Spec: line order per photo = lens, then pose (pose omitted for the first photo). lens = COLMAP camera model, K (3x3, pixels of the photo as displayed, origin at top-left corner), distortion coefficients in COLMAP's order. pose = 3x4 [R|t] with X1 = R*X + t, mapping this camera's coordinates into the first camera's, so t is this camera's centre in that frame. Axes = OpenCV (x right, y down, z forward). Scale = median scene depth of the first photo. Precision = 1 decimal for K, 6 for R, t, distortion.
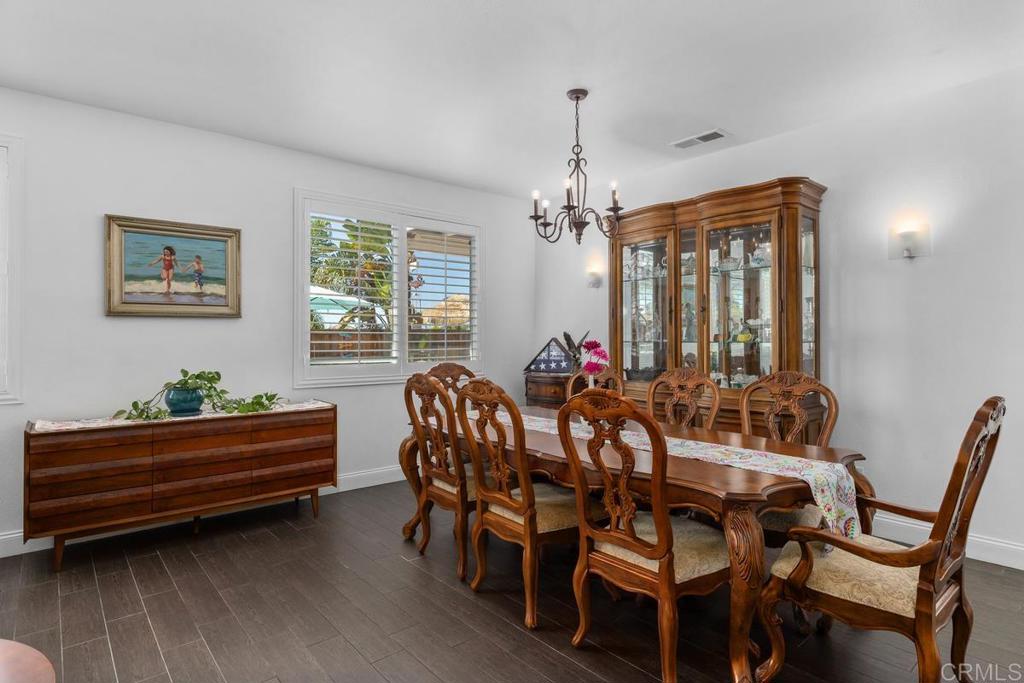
lens RADIAL K [[549.0, 0, 512.0], [0, 549.0, 341.5], [0, 0, 1]] dist [-0.000923, -0.000464]
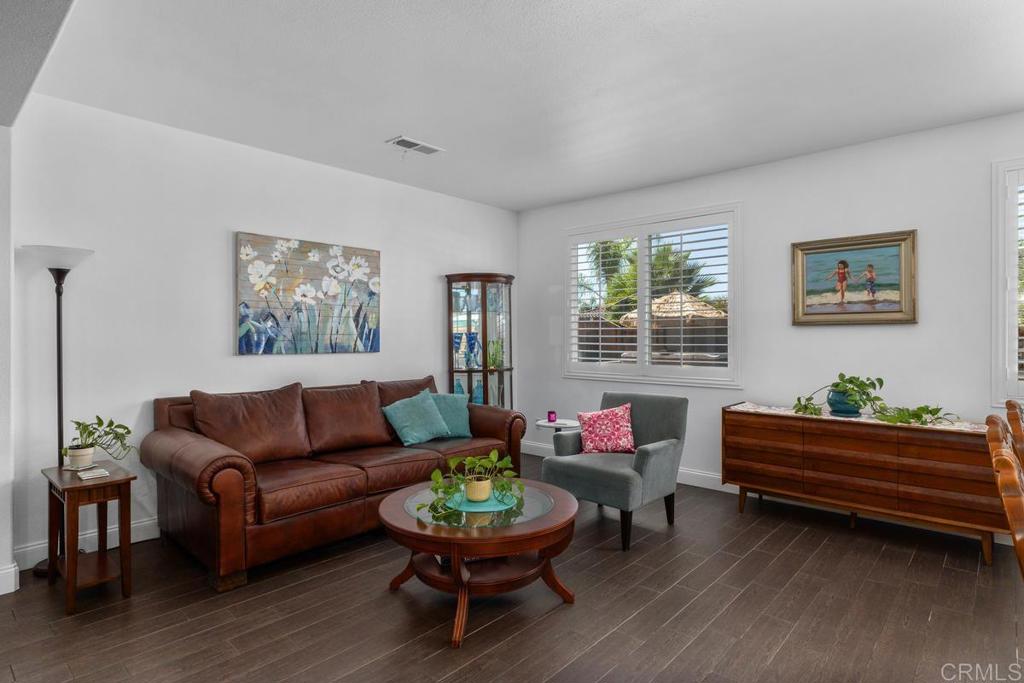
lens RADIAL K [[549.0, 0, 512.0], [0, 549.0, 341.5], [0, 0, 1]] dist [-0.000923, -0.000464]
pose [[0.123817, 0.013336, -0.992215, 0.387821], [-0.005873, 0.999902, 0.012706, -0.021622], [0.992288, 0.004254, 0.123883, 0.211550]]
